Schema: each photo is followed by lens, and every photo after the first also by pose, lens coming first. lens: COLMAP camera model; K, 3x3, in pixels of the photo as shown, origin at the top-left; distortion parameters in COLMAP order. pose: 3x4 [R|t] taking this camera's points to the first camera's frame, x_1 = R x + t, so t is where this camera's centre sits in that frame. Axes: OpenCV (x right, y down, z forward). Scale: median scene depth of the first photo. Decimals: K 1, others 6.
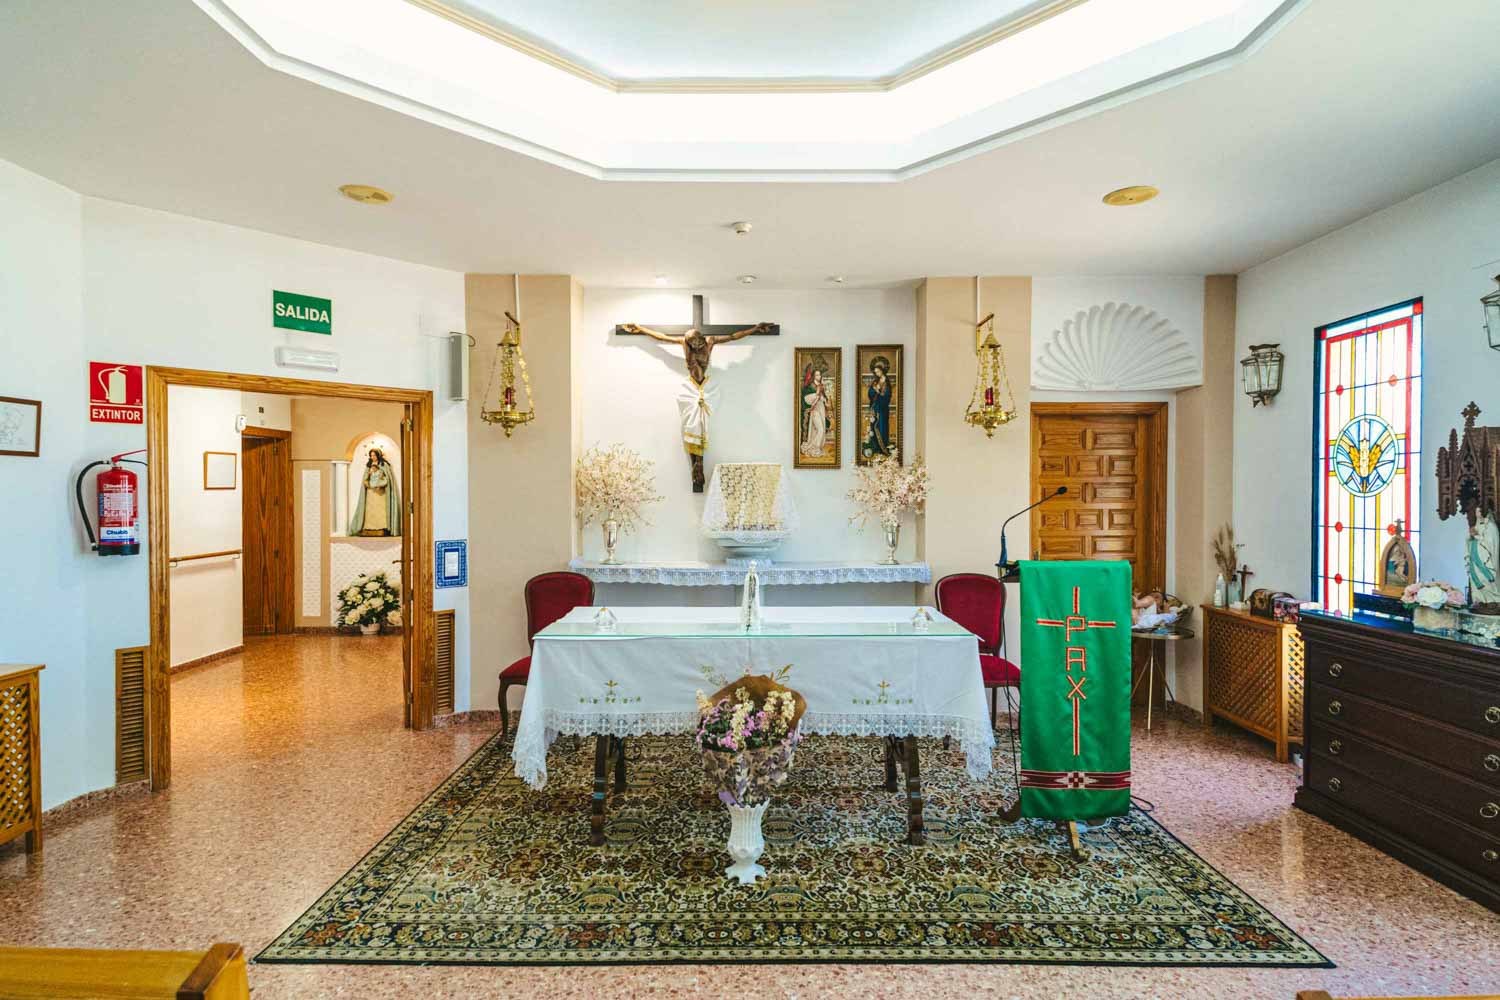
lens RADIAL K [[778.0, 0, 750.0], [0, 778.0, 500.0], [0, 0, 1]] dist [0.027392, 0.000158]
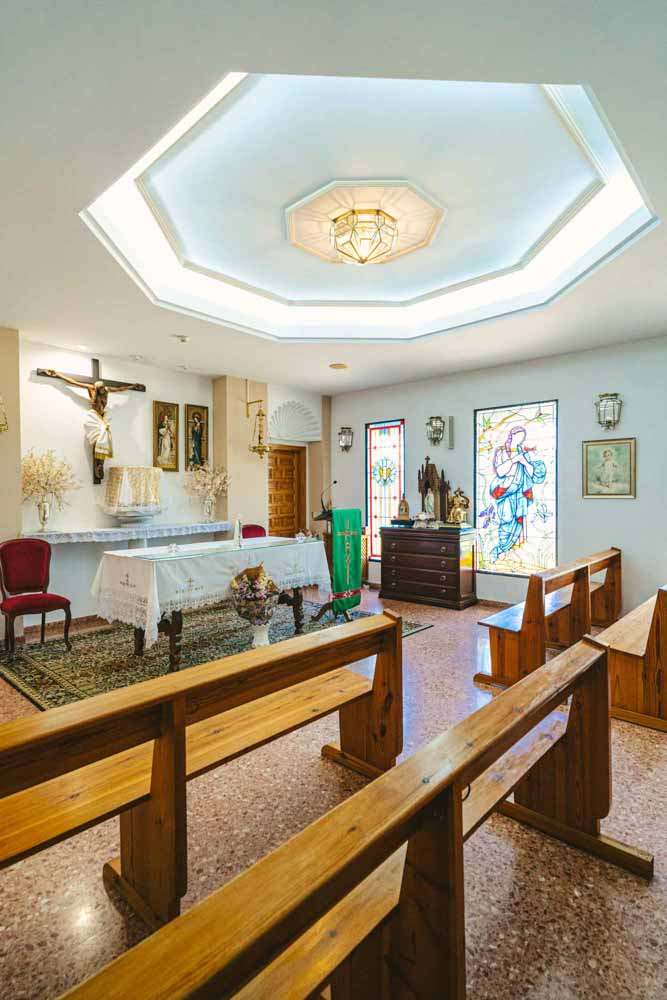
lens RADIAL K [[518.7, 0, 333.5], [0, 518.7, 500.0], [0, 0, 1]] dist [0.027392, 0.000158]
pose [[0.659380, -0.013268, 0.751693, -0.566436], [0.013436, 0.999893, 0.005863, 0.023375], [-0.751690, 0.006234, 0.659487, -0.059461]]
